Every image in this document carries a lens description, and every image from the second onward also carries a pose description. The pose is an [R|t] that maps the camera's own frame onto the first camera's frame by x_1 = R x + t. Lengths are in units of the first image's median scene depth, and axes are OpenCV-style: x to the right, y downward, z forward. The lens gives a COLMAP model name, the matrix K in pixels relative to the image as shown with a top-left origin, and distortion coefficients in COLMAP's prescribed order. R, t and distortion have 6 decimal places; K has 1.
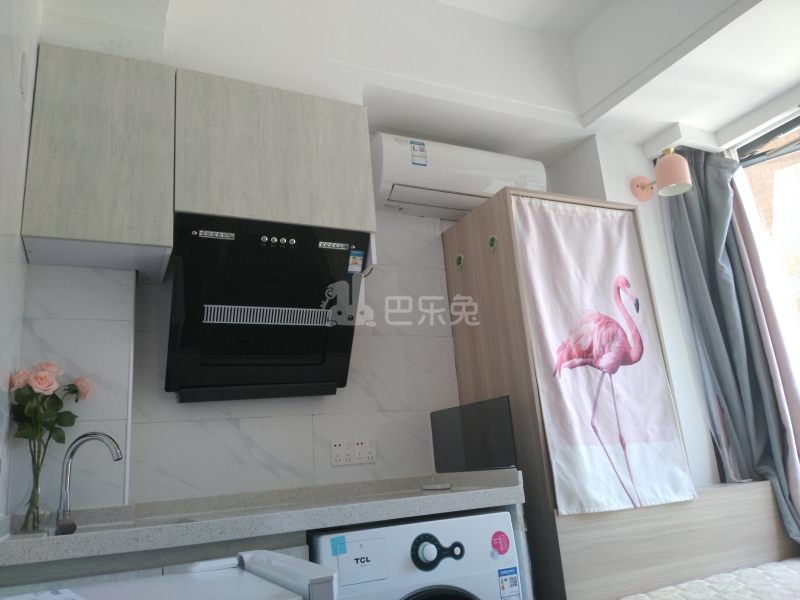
lens RADIAL K [[601.4, 0, 399.9], [0, 601.4, 303.6], [0, 0, 1]] dist [0.058805, -0.096347]
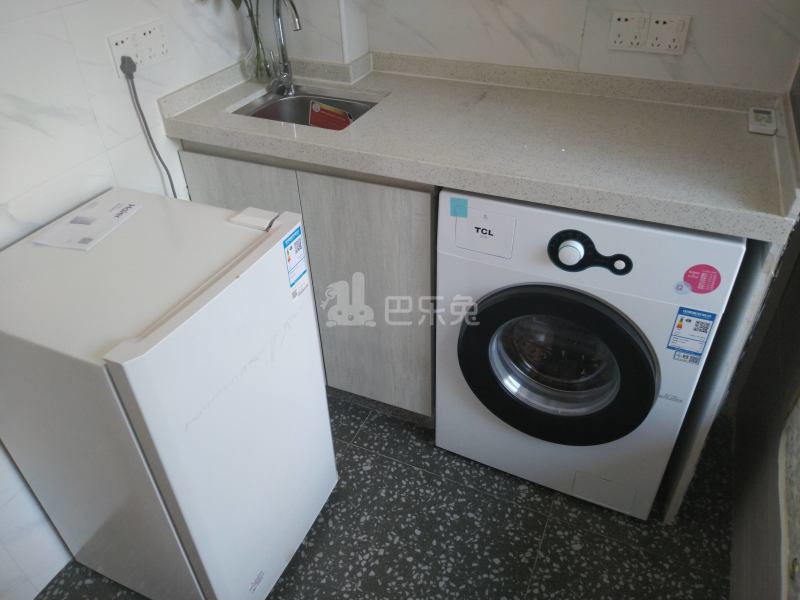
lens RADIAL K [[601.4, 0, 400.2], [0, 601.4, 299.4], [0, 0, 1]] dist [0.058805, -0.096347]
pose [[0.648742, 0.505371, -0.568976, 0.268782], [0.166827, 0.635031, 0.754257, -0.110634], [0.742497, -0.584239, 0.327662, 0.421929]]
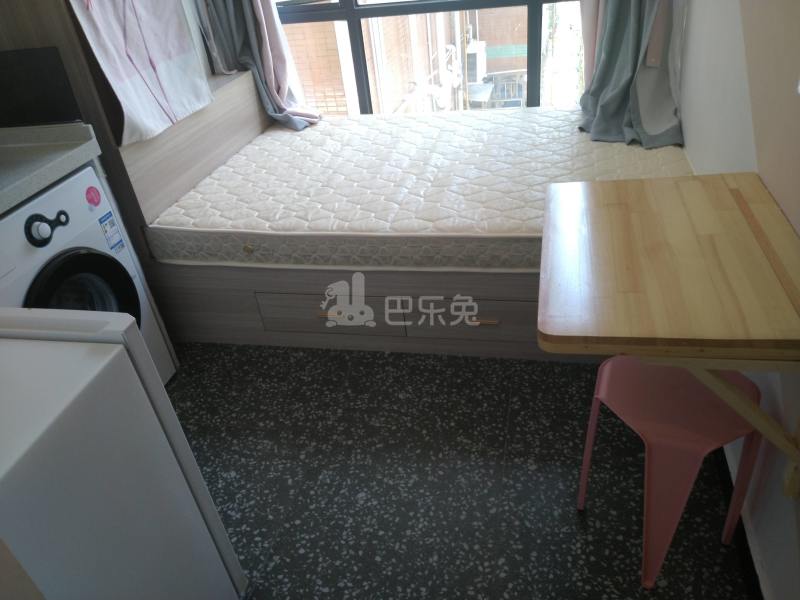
lens RADIAL K [[601.4, 0, 404.3], [0, 601.4, 302.2], [0, 0, 1]] dist [0.058805, -0.096347]
pose [[0.616242, -0.420403, 0.665964, -0.231557], [-0.149440, 0.767825, 0.622987, -0.171688], [-0.773249, -0.483432, 0.410341, 0.030076]]
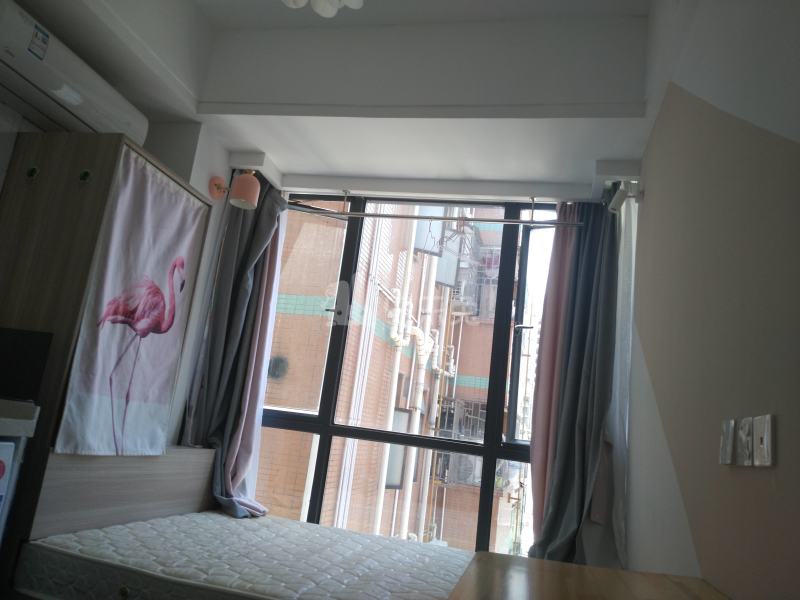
lens RADIAL K [[601.4, 0, 406.3], [0, 601.4, 300.3], [0, 0, 1]] dist [0.058805, -0.096347]
pose [[0.585898, 0.325133, 0.742302, -0.209258], [-0.369696, 0.922354, -0.112196, 0.000351], [-0.721144, -0.208690, 0.660605, -0.060382]]
